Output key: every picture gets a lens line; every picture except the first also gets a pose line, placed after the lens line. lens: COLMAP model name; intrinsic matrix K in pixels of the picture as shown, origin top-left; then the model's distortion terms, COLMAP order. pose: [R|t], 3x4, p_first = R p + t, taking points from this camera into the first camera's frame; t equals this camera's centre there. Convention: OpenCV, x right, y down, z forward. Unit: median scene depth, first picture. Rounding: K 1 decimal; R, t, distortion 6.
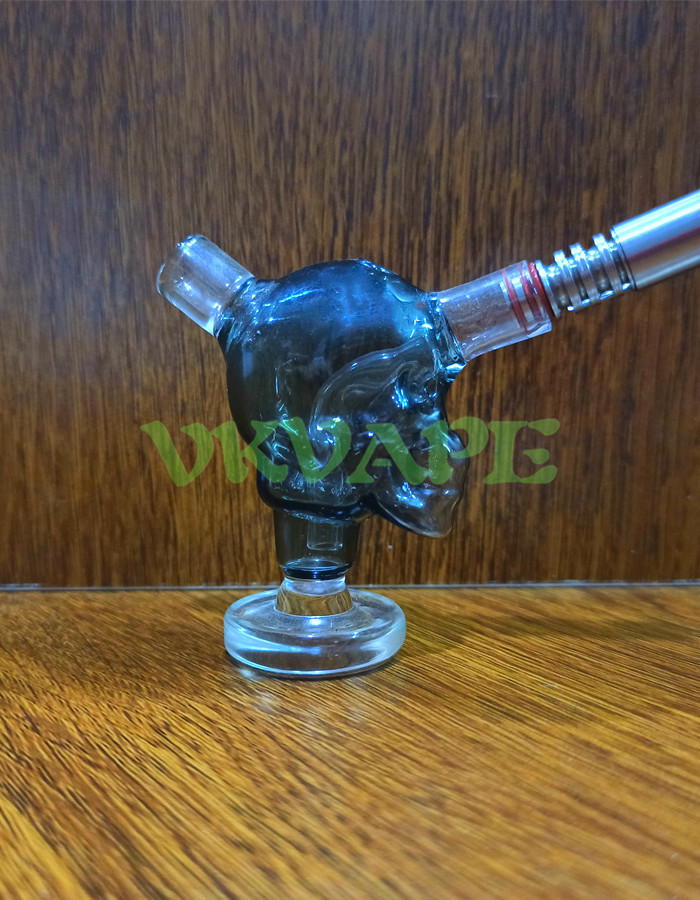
lens RADIAL K [[997.3, 0, 350.9], [0, 997.3, 470.4], [0, 0, 1]] dist [-0.040466, 0.000000]
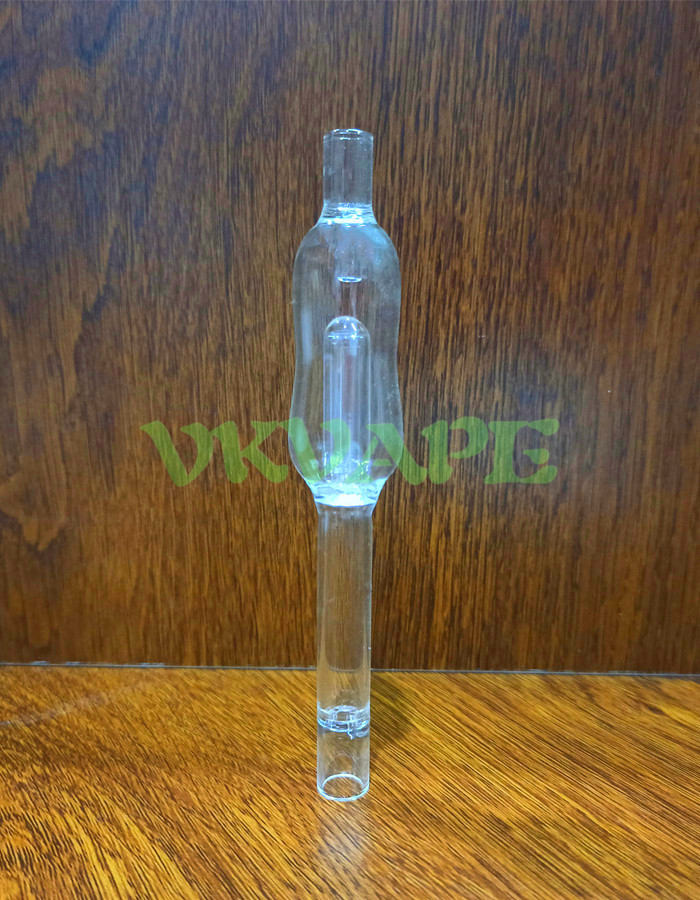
lens RADIAL K [[997.3, 0, 383.4], [0, 997.3, 451.5], [0, 0, 1]] dist [-0.040466, 0.000000]
pose [[0.998564, 0.018490, -0.050271, 0.076907], [-0.015713, 0.998358, 0.055087, -0.290499], [0.051207, -0.054218, 0.997215, -0.430419]]
